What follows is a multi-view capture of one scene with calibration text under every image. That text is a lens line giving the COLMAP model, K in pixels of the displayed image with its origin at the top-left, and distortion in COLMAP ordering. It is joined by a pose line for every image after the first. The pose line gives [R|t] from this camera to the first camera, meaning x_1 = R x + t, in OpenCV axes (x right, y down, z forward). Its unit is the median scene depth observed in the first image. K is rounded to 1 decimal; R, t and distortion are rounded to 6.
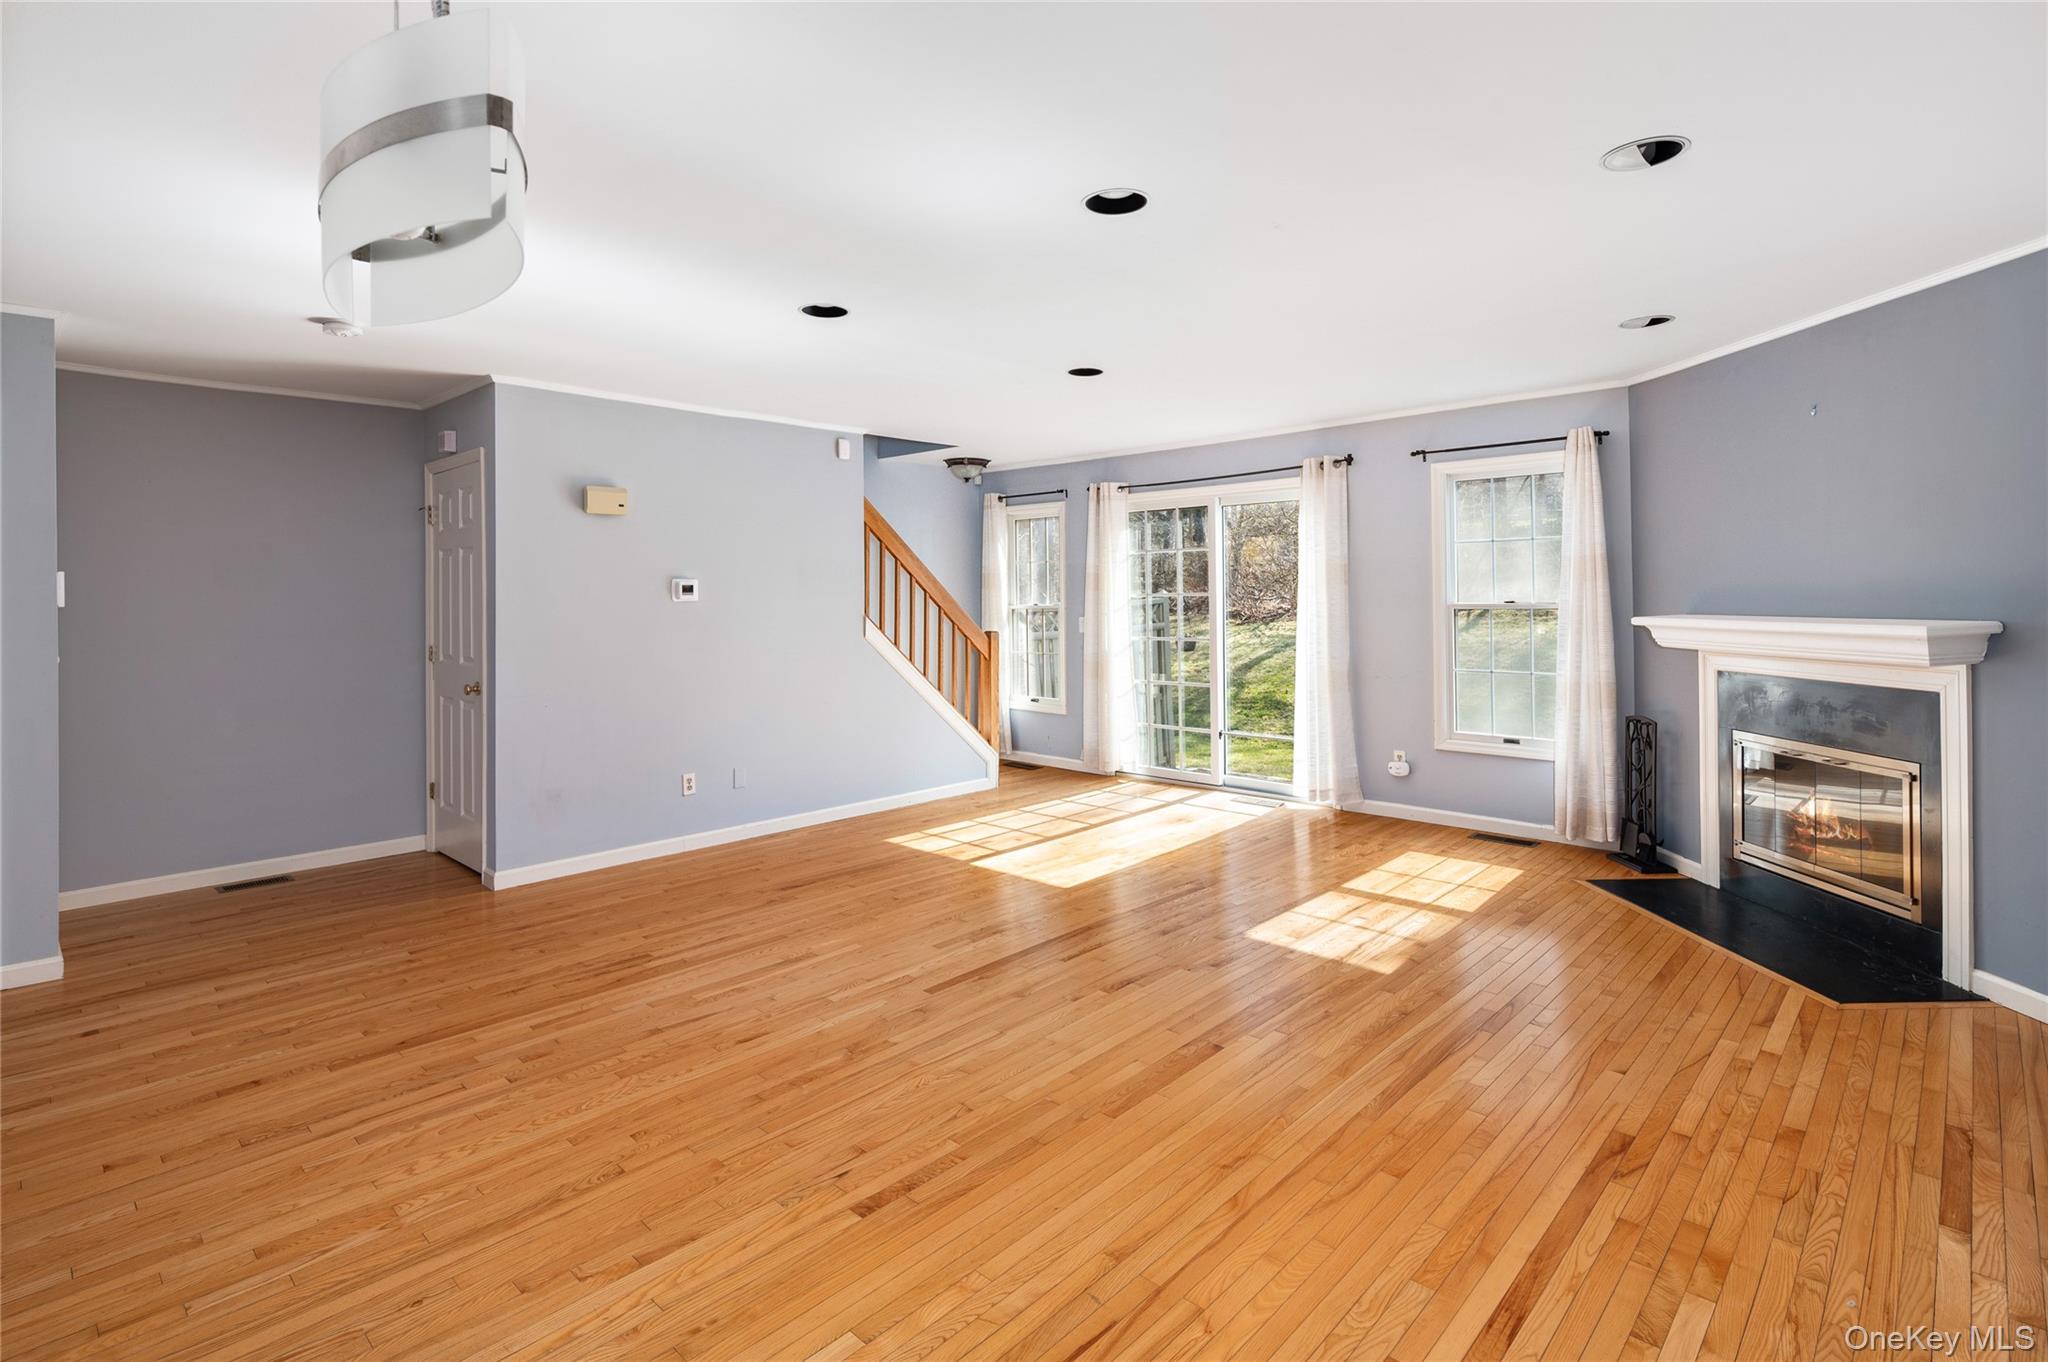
lens RADIAL K [[998.8, 0, 1027.3], [0, 998.8, 592.3], [0, 0, 1]] dist [0.002782, -0.001579]
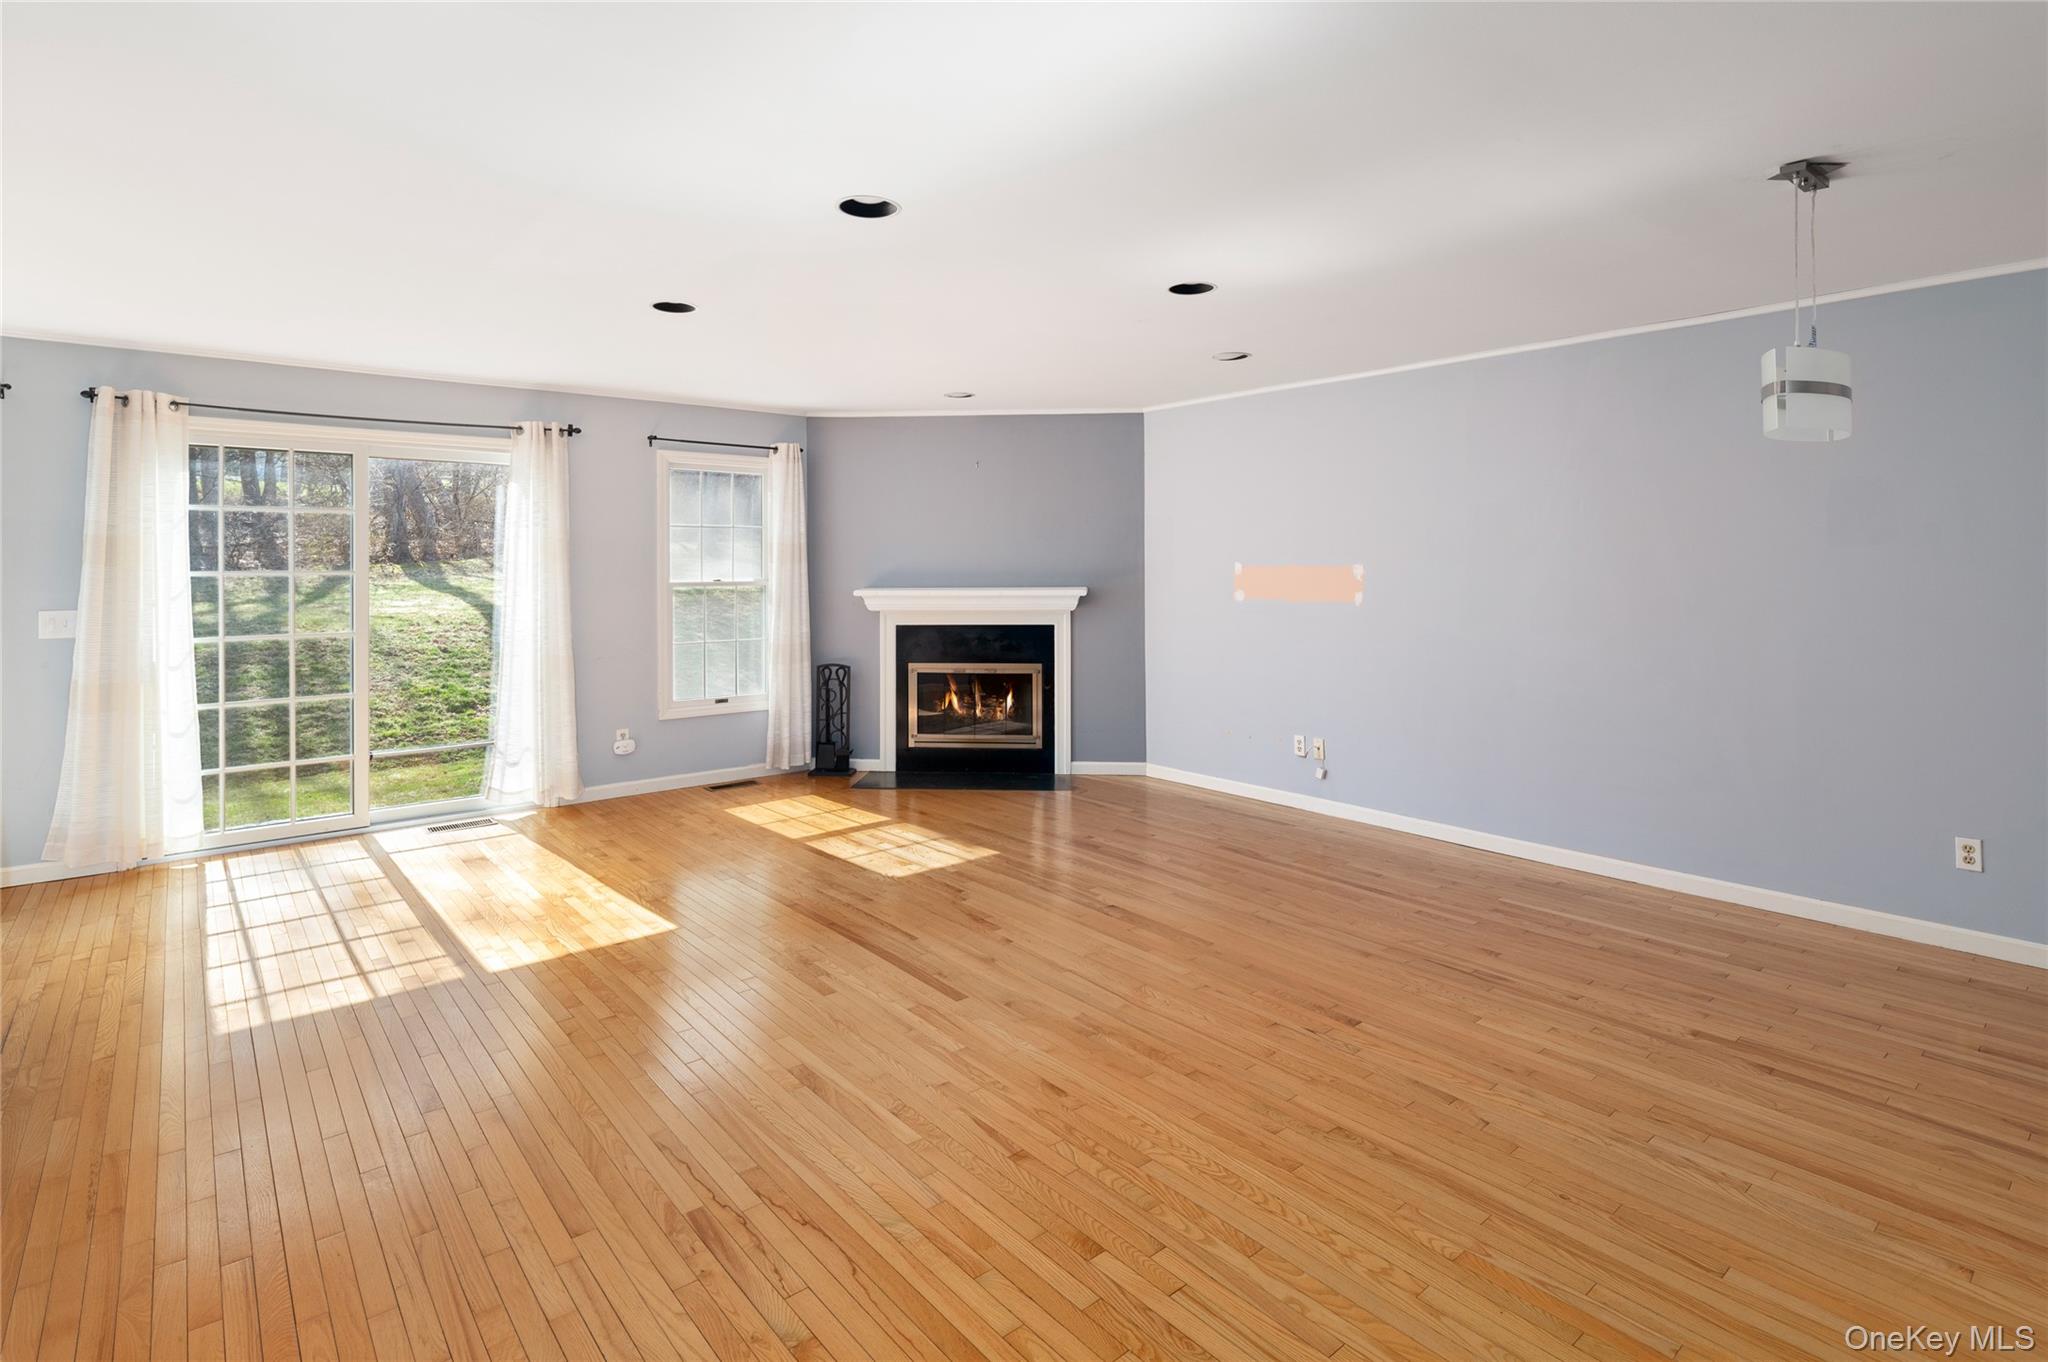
lens RADIAL K [[1005.1, 0, 1030.5], [0, 1005.1, 567.6], [0, 0, 1]] dist [0.003781, -0.000910]
pose [[0.110340, 0.009960, 0.993844, -0.743302], [-0.002727, 0.999949, -0.009718, 0.005983], [-0.993890, -0.001638, 0.110361, 0.604619]]
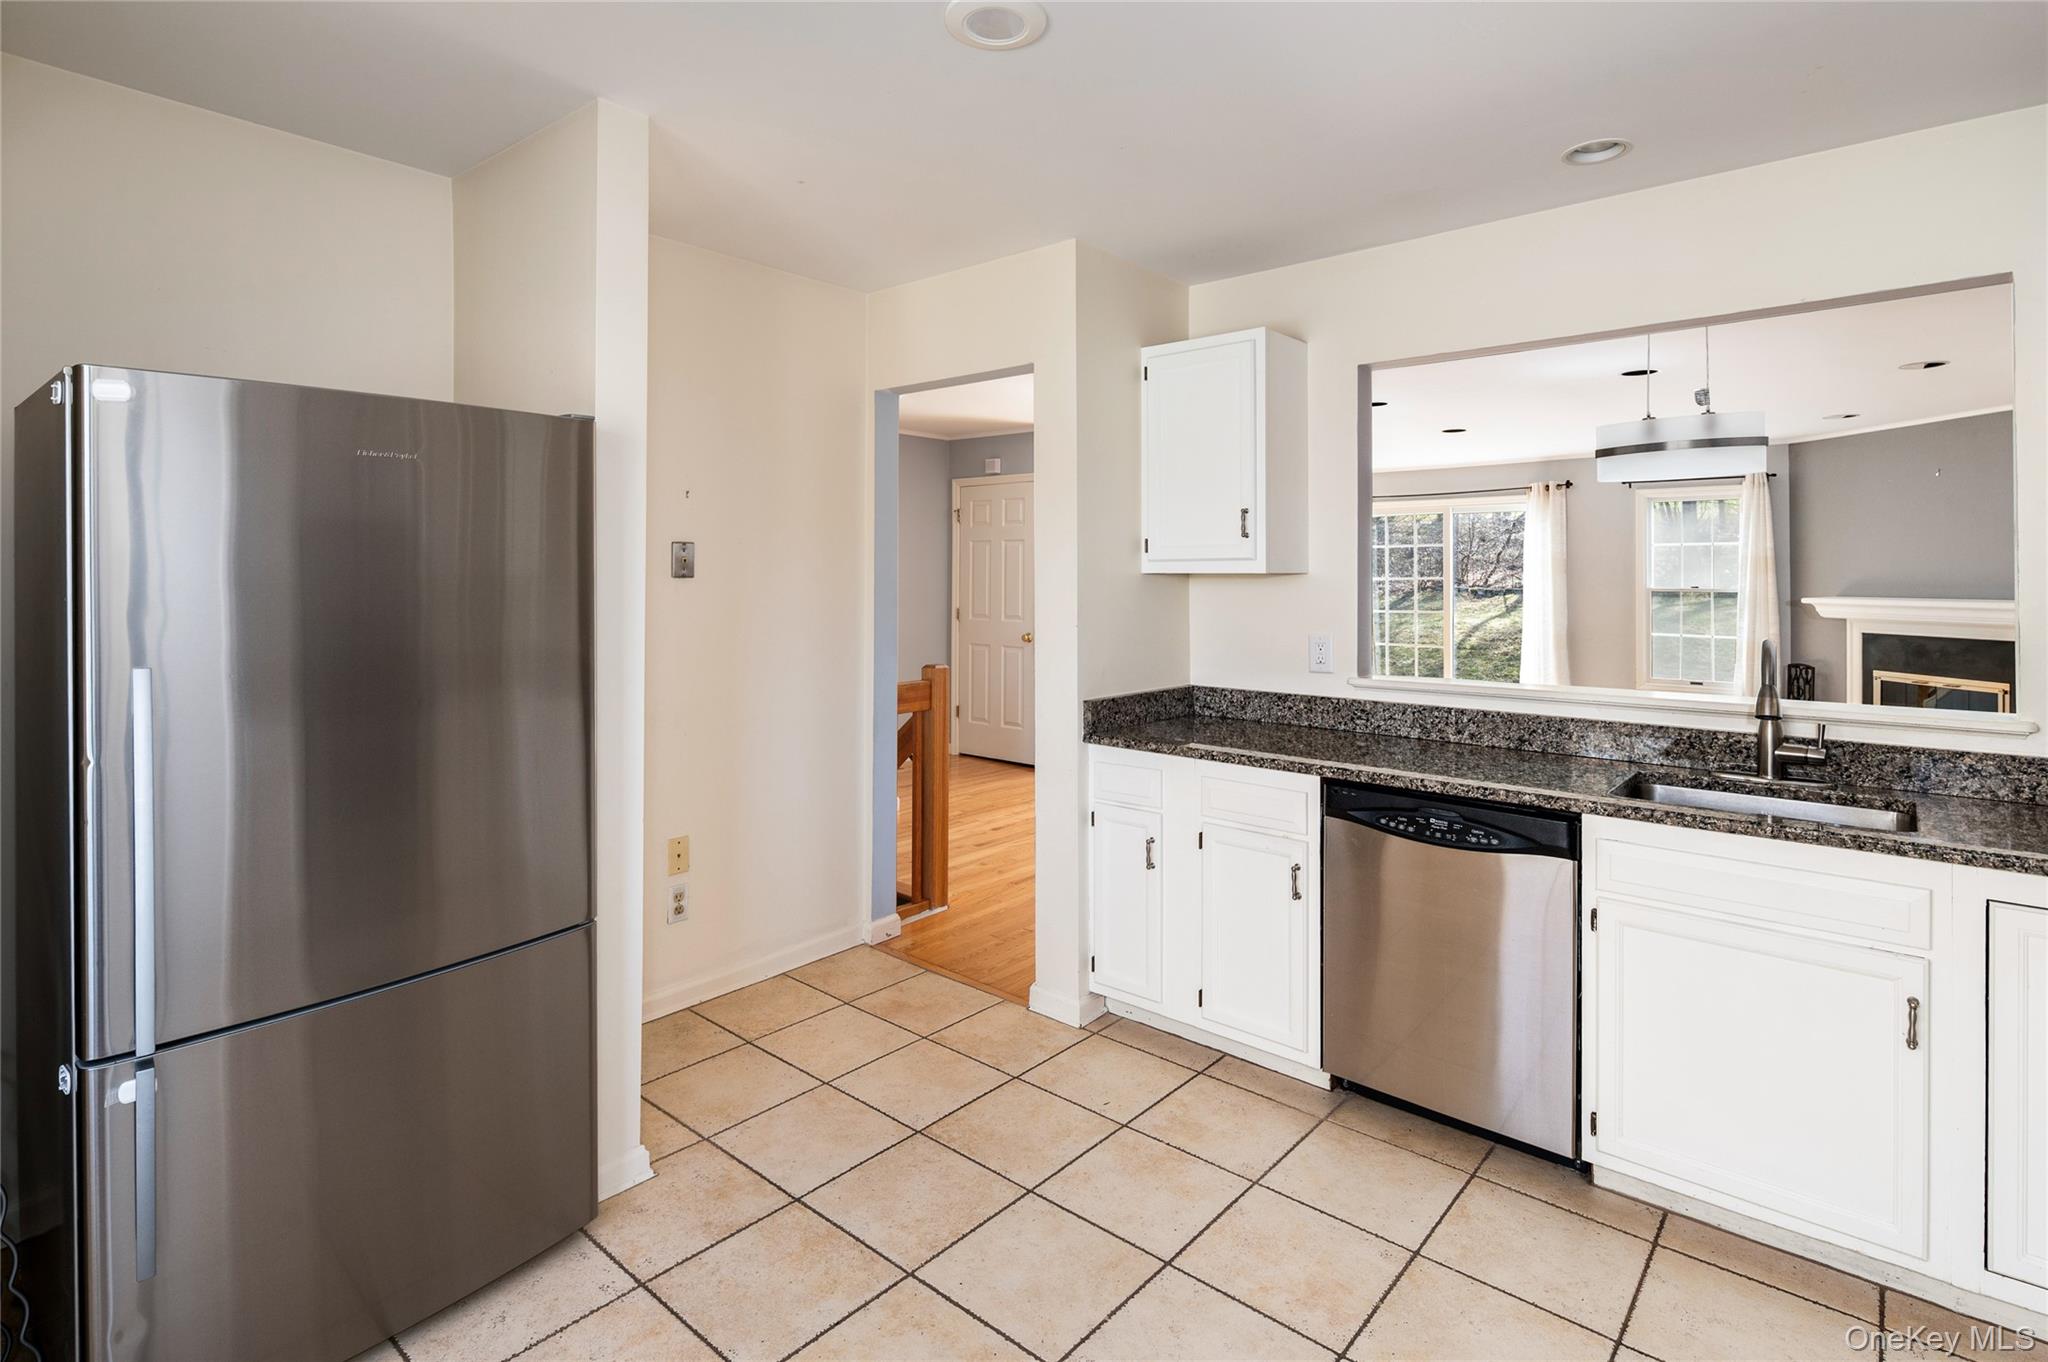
lens RADIAL K [[999.7, 0, 1017.9], [0, 999.7, 569.9], [0, 0, 1]] dist [0.000993, -0.000891]
pose [[0.999060, 0.012686, 0.041442, -0.657938], [-0.012575, 0.999917, -0.002936, 0.001461], [-0.041475, 0.002412, 0.999137, -0.480672]]
